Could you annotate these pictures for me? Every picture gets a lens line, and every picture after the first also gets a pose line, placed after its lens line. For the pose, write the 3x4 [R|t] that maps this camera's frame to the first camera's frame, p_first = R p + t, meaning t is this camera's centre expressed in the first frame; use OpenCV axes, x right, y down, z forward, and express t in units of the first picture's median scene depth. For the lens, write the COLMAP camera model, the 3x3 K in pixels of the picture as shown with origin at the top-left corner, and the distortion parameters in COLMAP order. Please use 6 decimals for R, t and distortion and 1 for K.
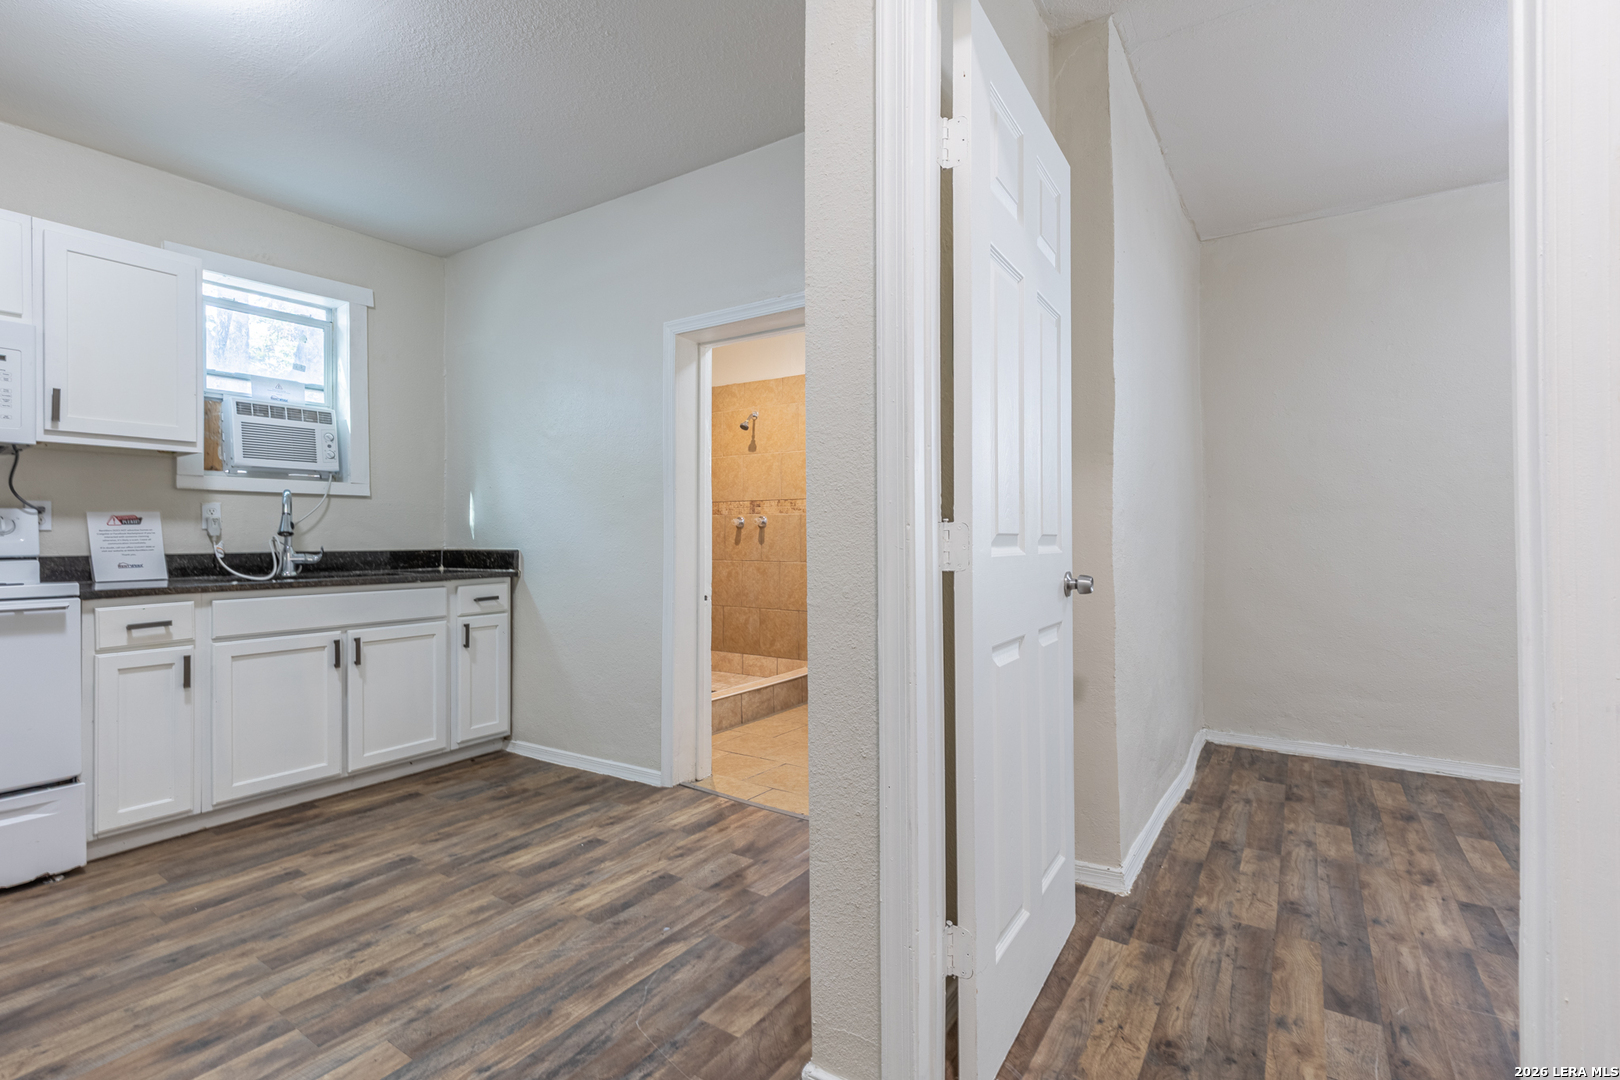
lens RADIAL K [[729.6, 0, 813.2], [0, 729.6, 539.2], [0, 0, 1]] dist [0.007460, -0.001091]
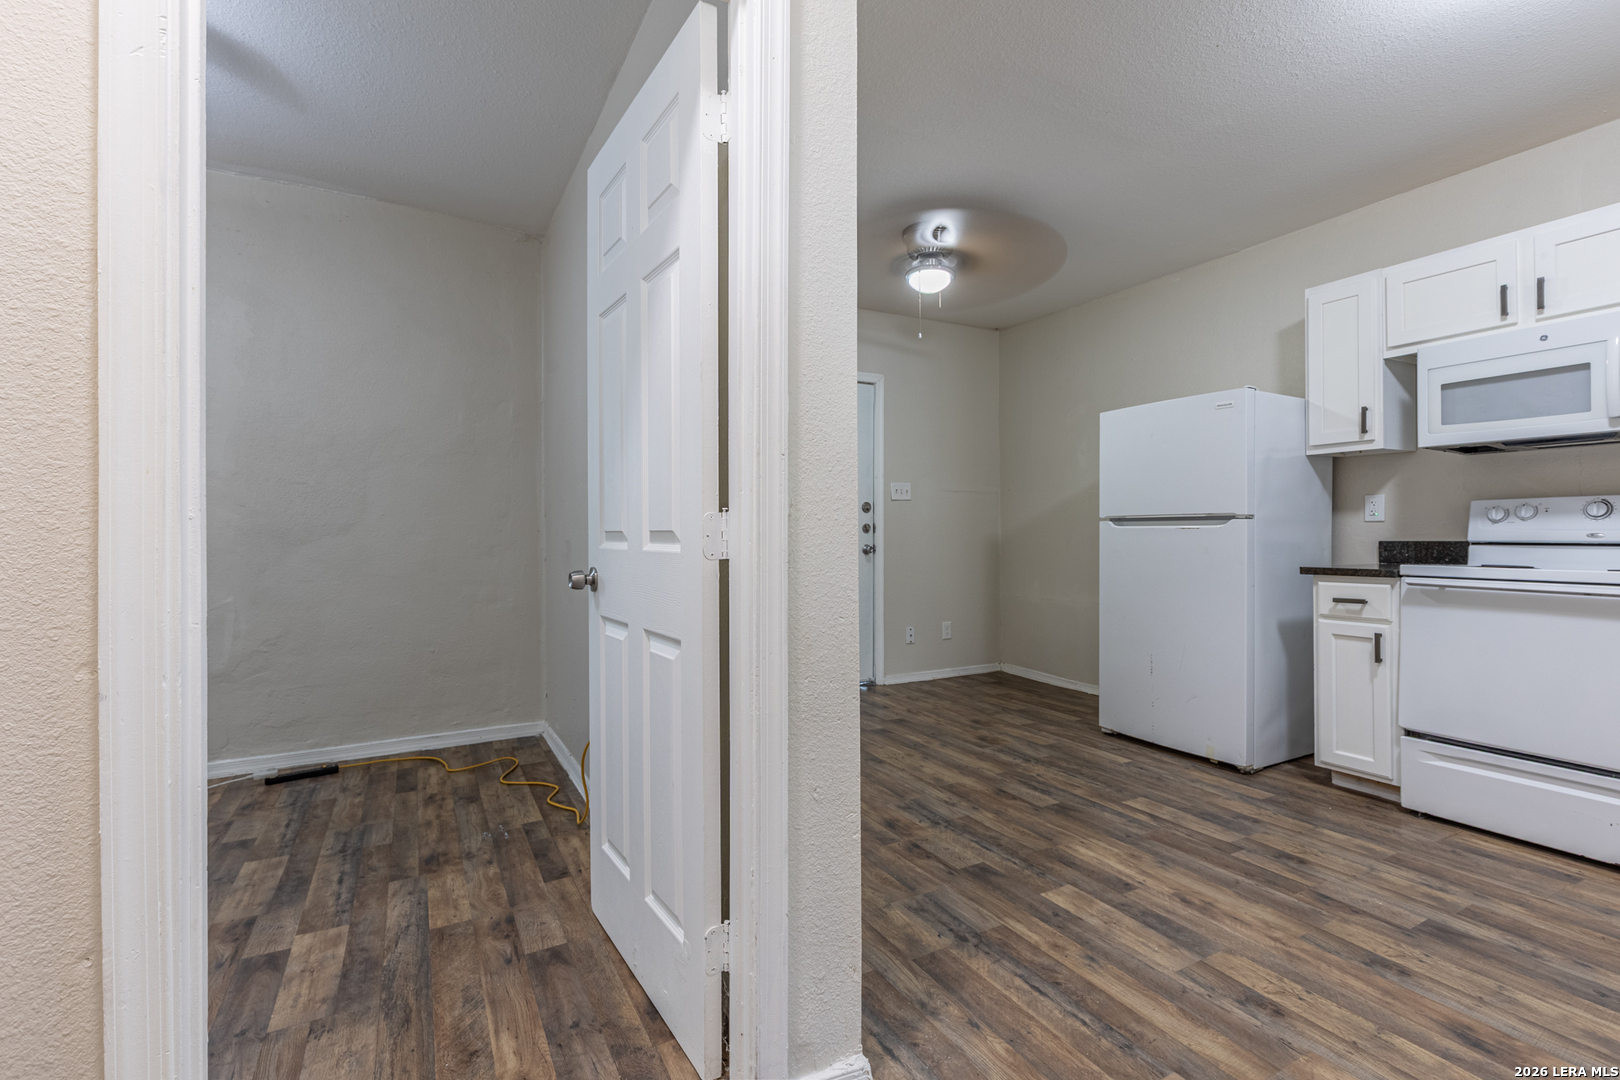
lens RADIAL K [[729.6, 0, 818.7], [0, 729.6, 530.9], [0, 0, 1]] dist [0.007460, -0.001091]
pose [[-0.448834, 0.008099, -0.893578, 0.228113], [0.009114, 0.999948, 0.004485, -0.006640], [0.893568, -0.006131, -0.448885, 0.341209]]
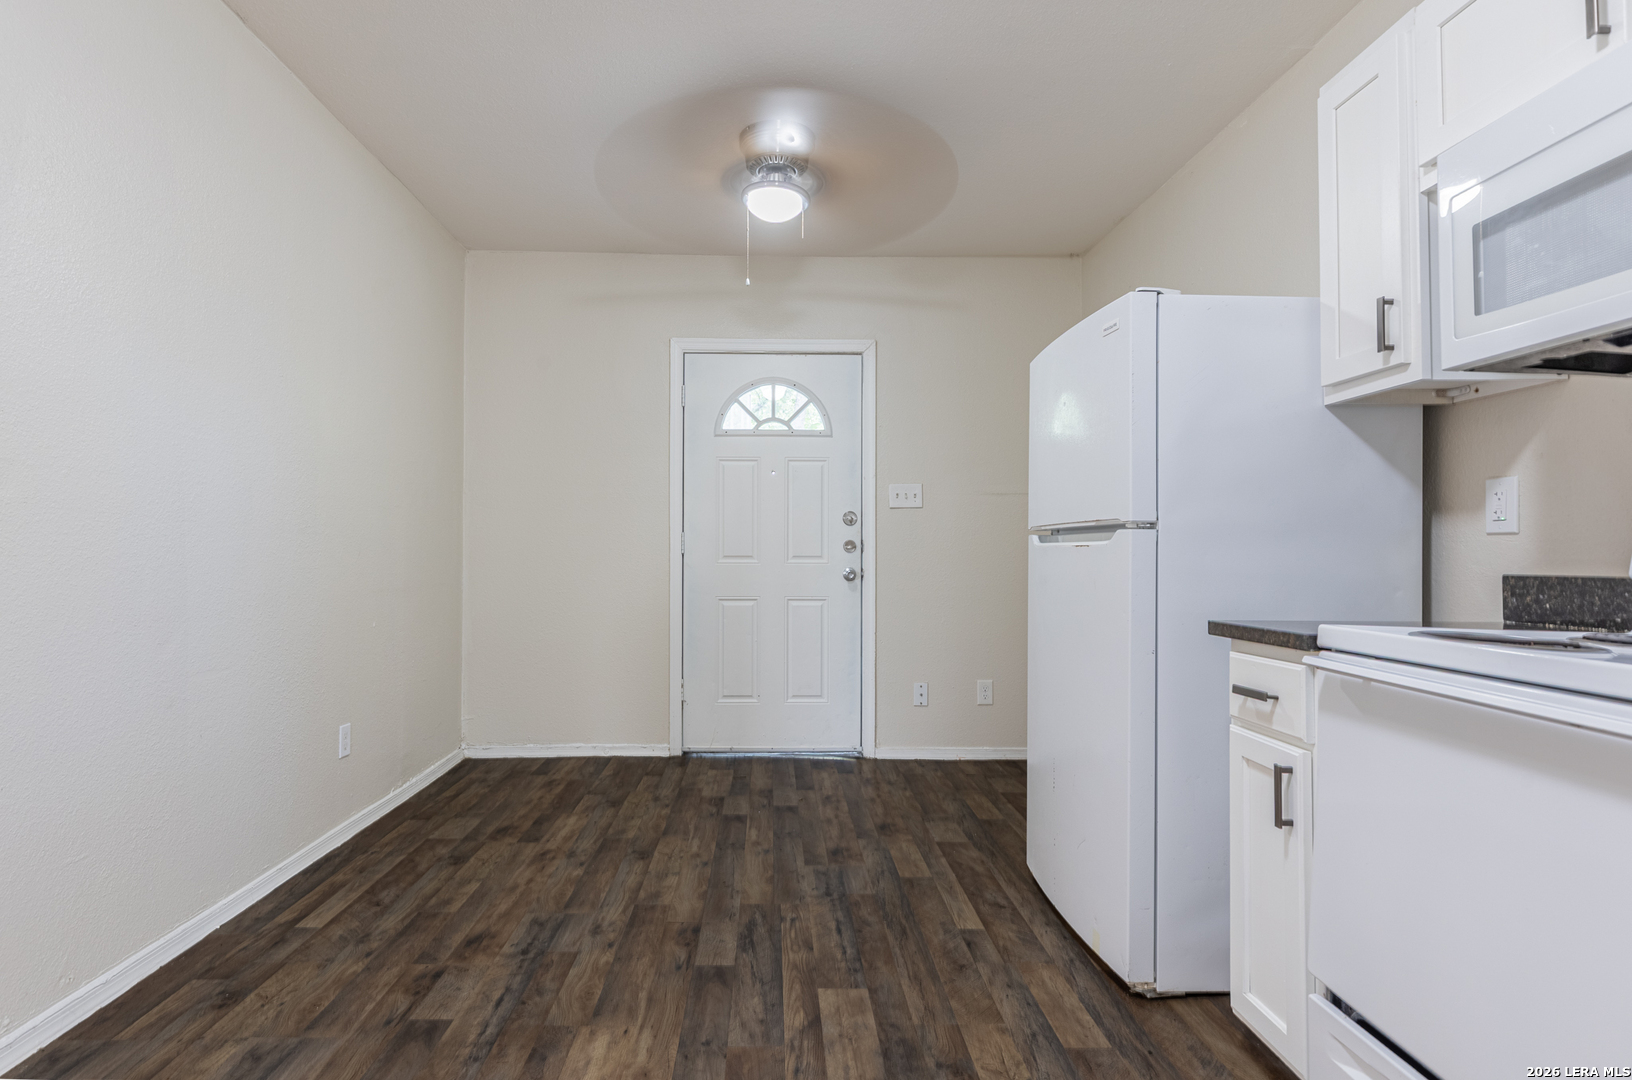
lens RADIAL K [[844.3, 0, 781.6], [0, 844.3, 538.8], [0, 0, 1]] dist [-0.003871, 0.001342]
pose [[-0.818966, -0.004603, -0.573824, -0.387846], [0.004123, 0.999895, -0.013904, 0.002002], [0.573827, -0.013753, -0.818861, 0.811973]]
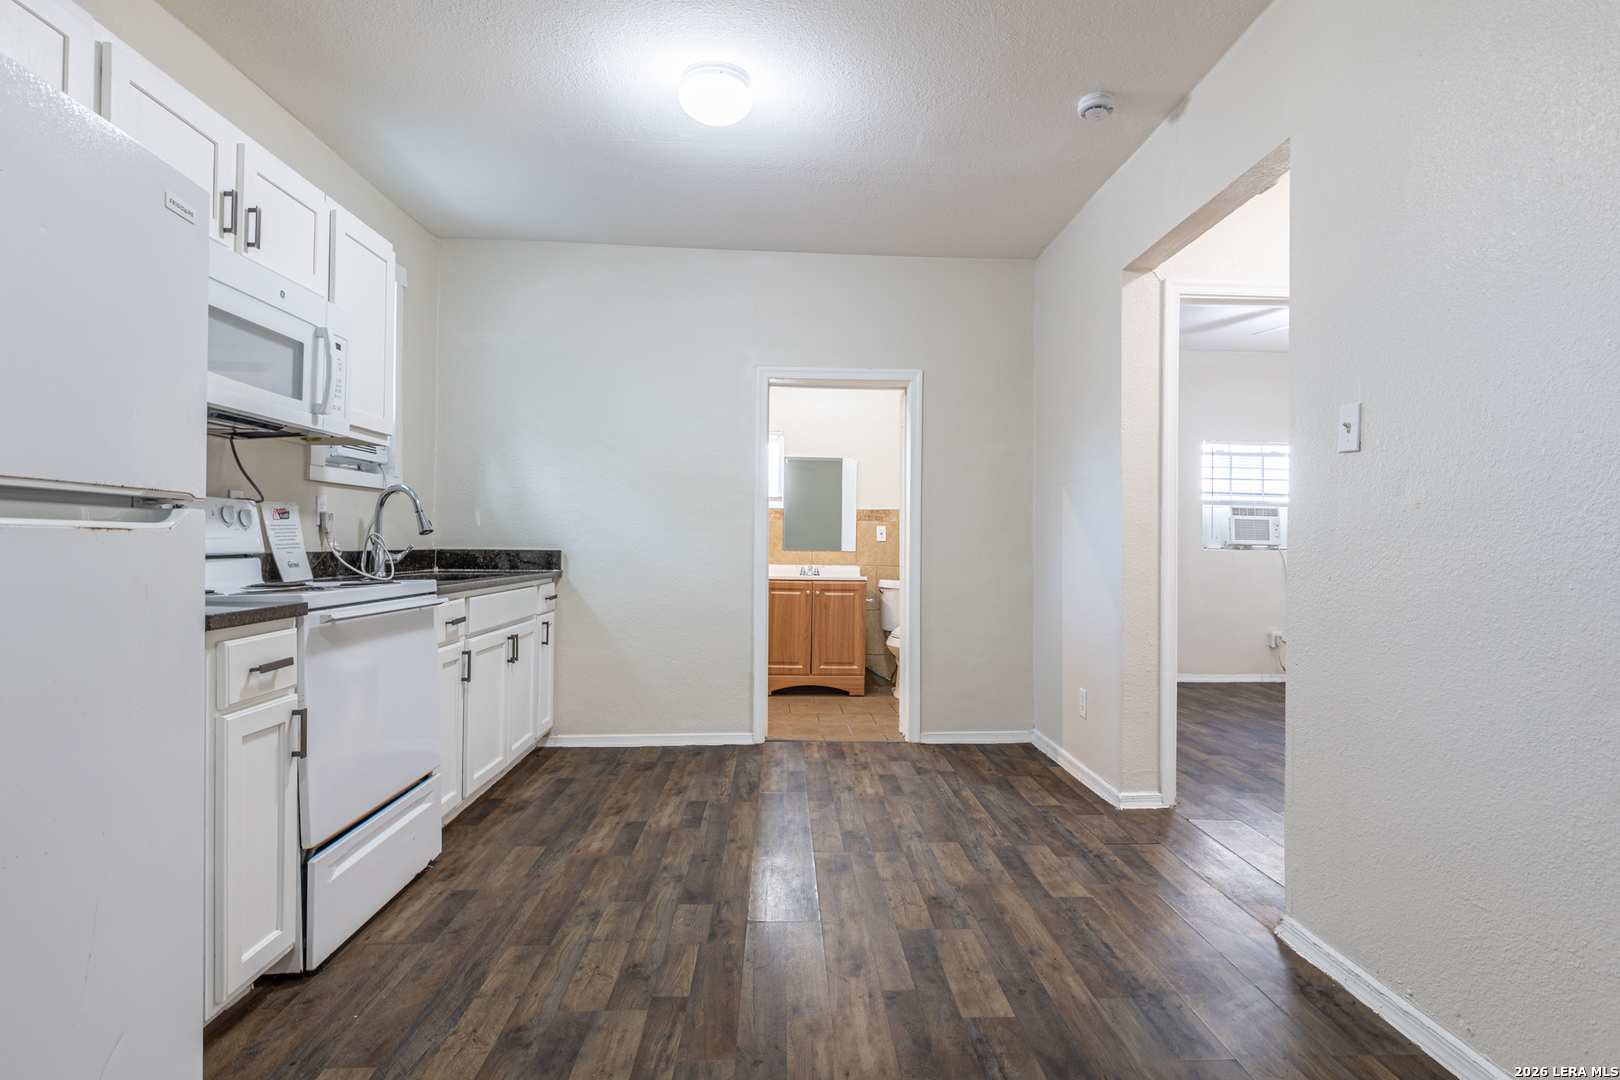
lens RADIAL K [[838.1, 0, 813.8], [0, 838.1, 537.2], [0, 0, 1]] dist [-0.003871, 0.001342]
pose [[0.803280, 0.018241, 0.595322, -1.010315], [-0.015710, 0.999832, -0.009439, 0.001544], [-0.595394, -0.001771, 0.803432, -0.203818]]
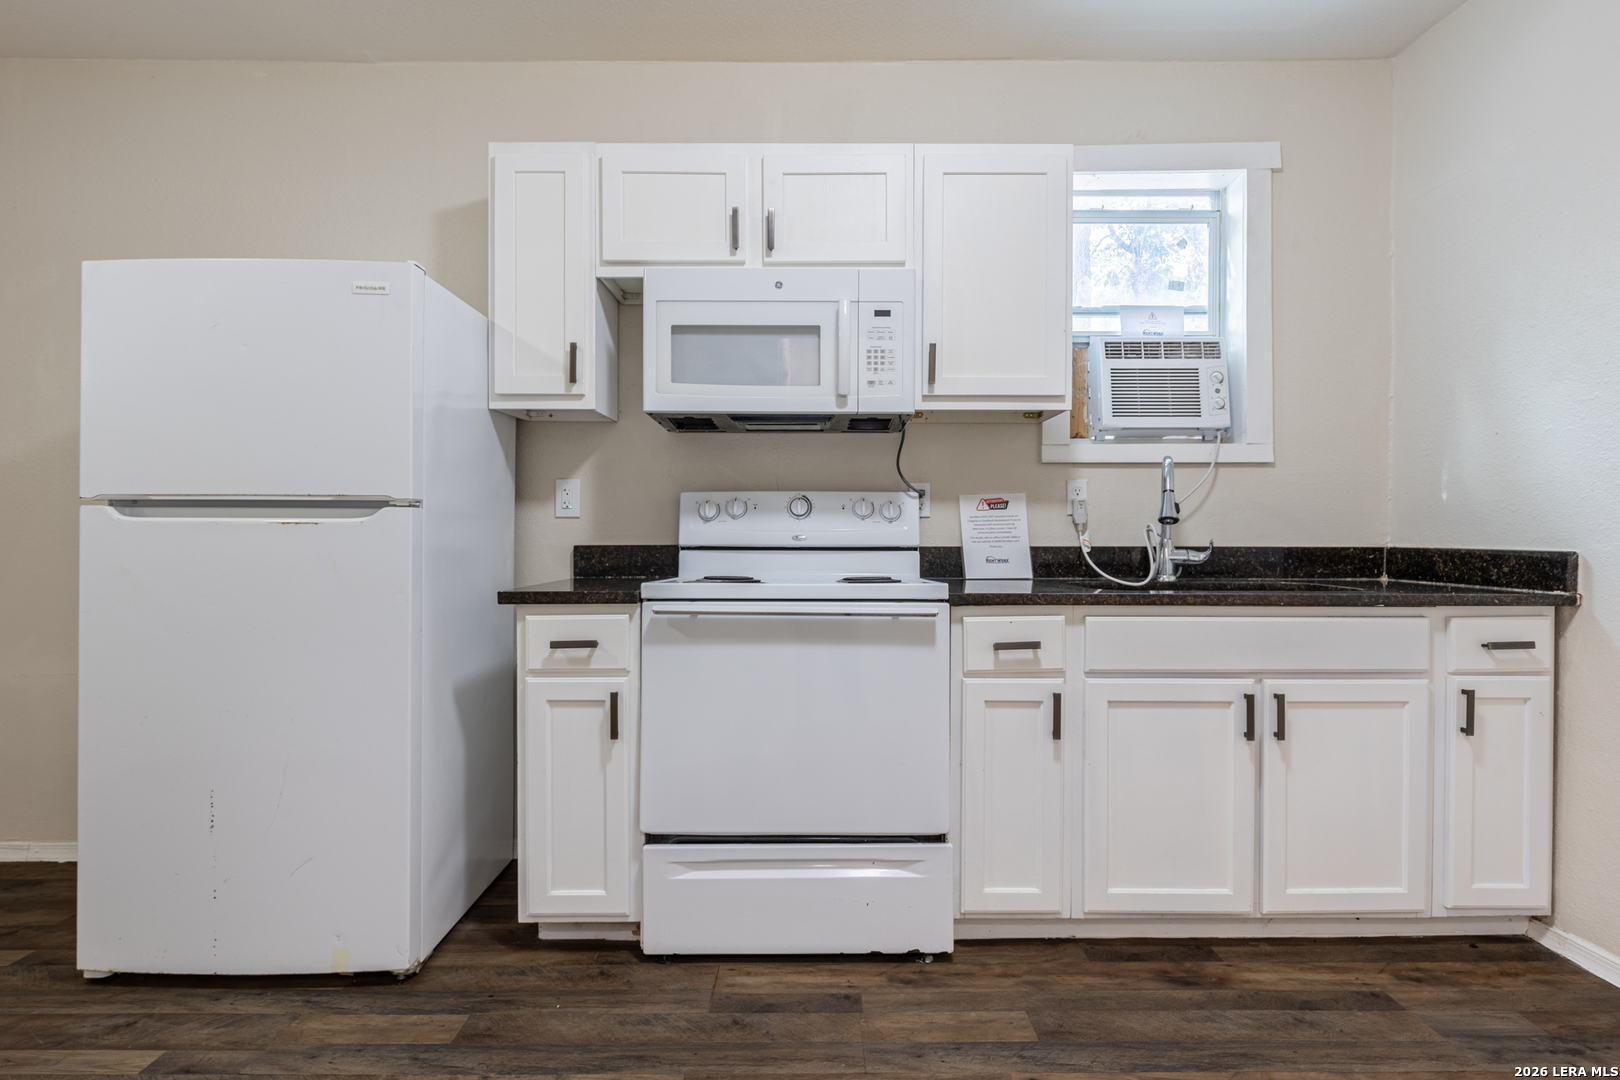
lens RADIAL K [[838.1, 0, 812.3], [0, 838.1, 530.6], [0, 0, 1]] dist [-0.003871, 0.001342]
pose [[0.569918, 0.008811, -0.821654, -0.285232], [-0.005479, 0.999961, 0.006923, -0.001767], [0.821683, 0.000557, 0.569944, 0.302905]]
